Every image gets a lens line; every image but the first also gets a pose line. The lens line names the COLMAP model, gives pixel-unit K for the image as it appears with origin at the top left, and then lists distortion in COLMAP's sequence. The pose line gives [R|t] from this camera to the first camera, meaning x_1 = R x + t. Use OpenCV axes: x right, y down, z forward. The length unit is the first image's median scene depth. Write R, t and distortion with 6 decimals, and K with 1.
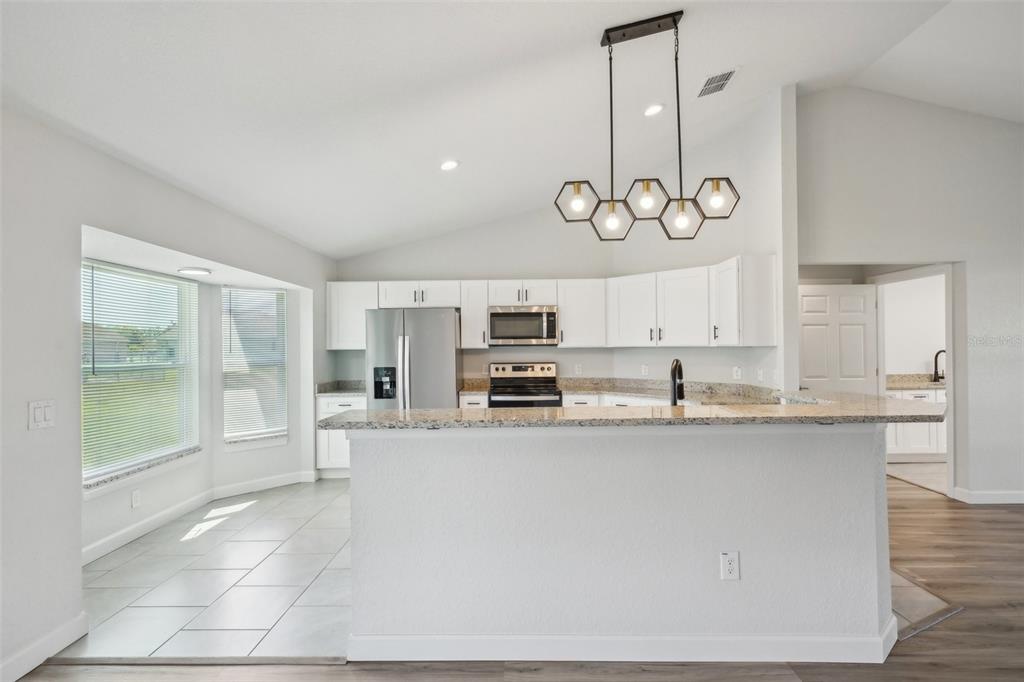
lens RADIAL K [[500.8, 0, 504.5], [0, 500.8, 347.0], [0, 0, 1]] dist [0.000558, 0.000132]
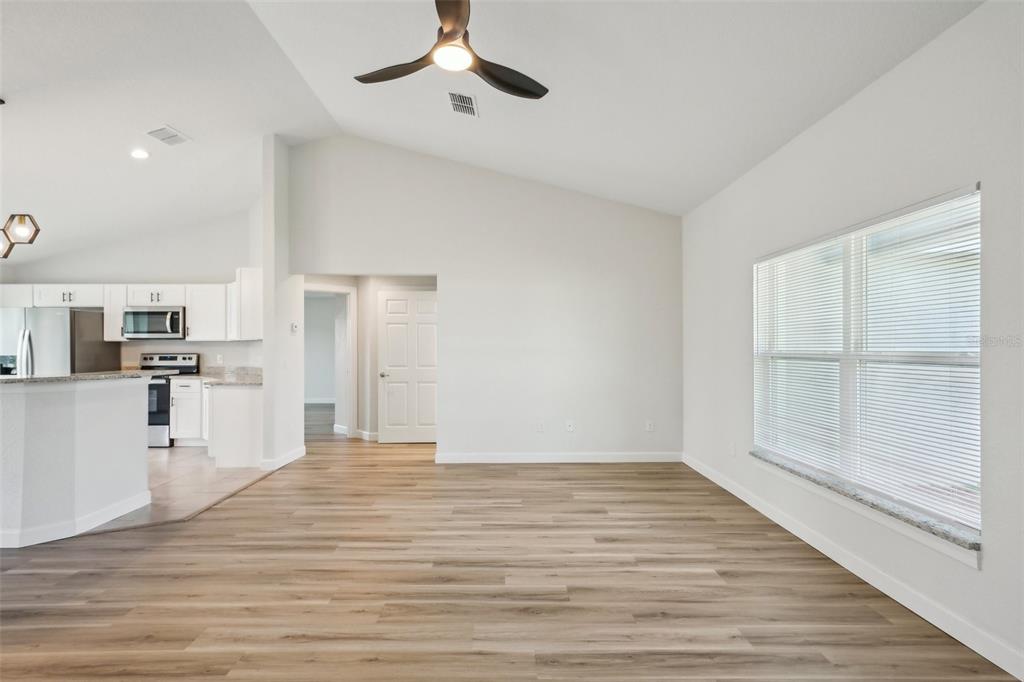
lens RADIAL K [[478.2, 0, 512.0], [0, 478.2, 341.0], [0, 0, 1]] dist [-0.001194, -0.000324]
pose [[0.999736, 0.007583, 0.021690, 0.874044], [-0.007399, 0.999936, -0.008528, 0.005656], [-0.021753, 0.008365, 0.999728, -0.169097]]
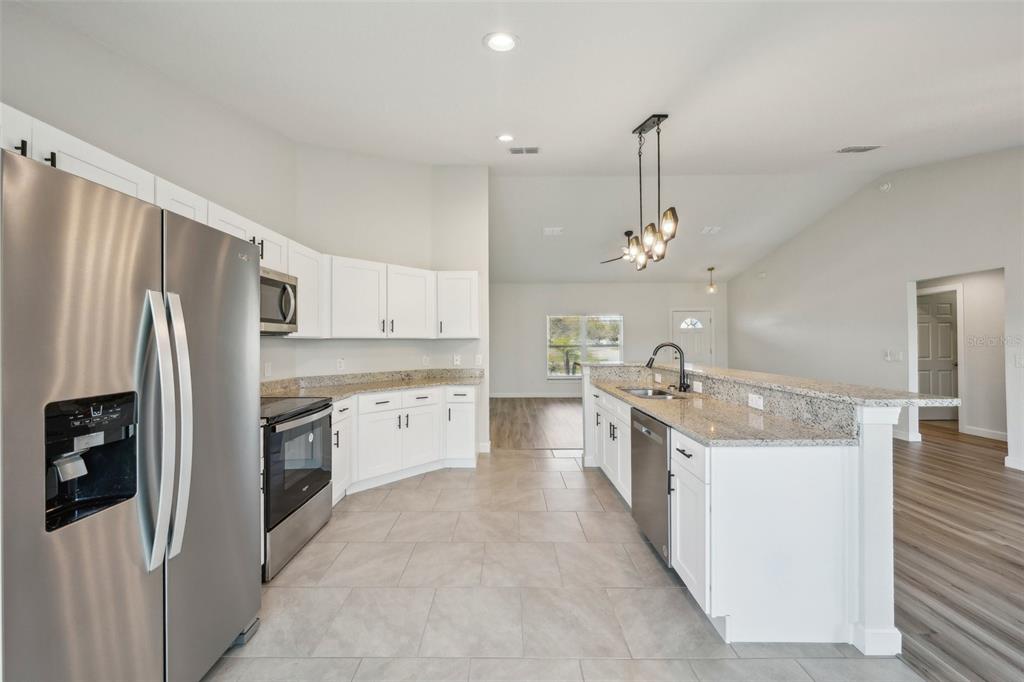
lens RADIAL K [[383.8, 0, 501.7], [0, 383.8, 337.5], [0, 0, 1]] dist [-0.000930, -0.000033]
pose [[-0.003821, 0.014276, 0.999891, -0.416641], [0.000378, 0.999898, -0.014274, 0.008047], [-0.999993, 0.000324, -0.003826, 0.715657]]
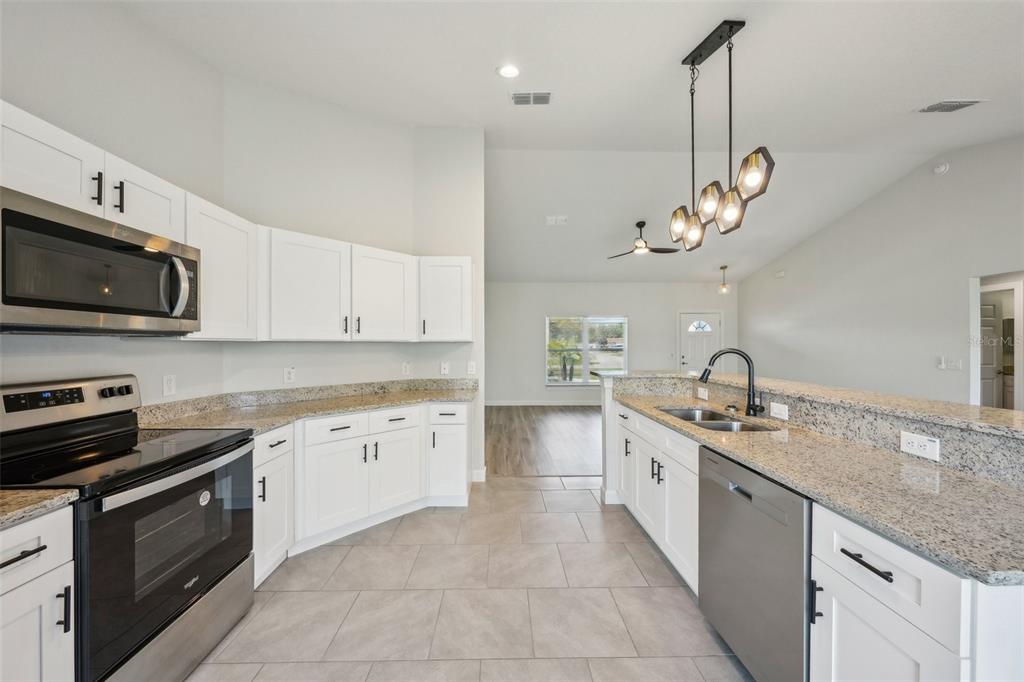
lens RADIAL K [[369.0, 0, 505.6], [0, 369.0, 345.0], [0, 0, 1]] dist [-0.005803, 0.000077]
pose [[-0.035033, 0.002426, 0.999383, -0.236924], [-0.003018, 0.999992, -0.002533, 0.005497], [-0.999382, -0.003105, -0.035025, 0.725443]]
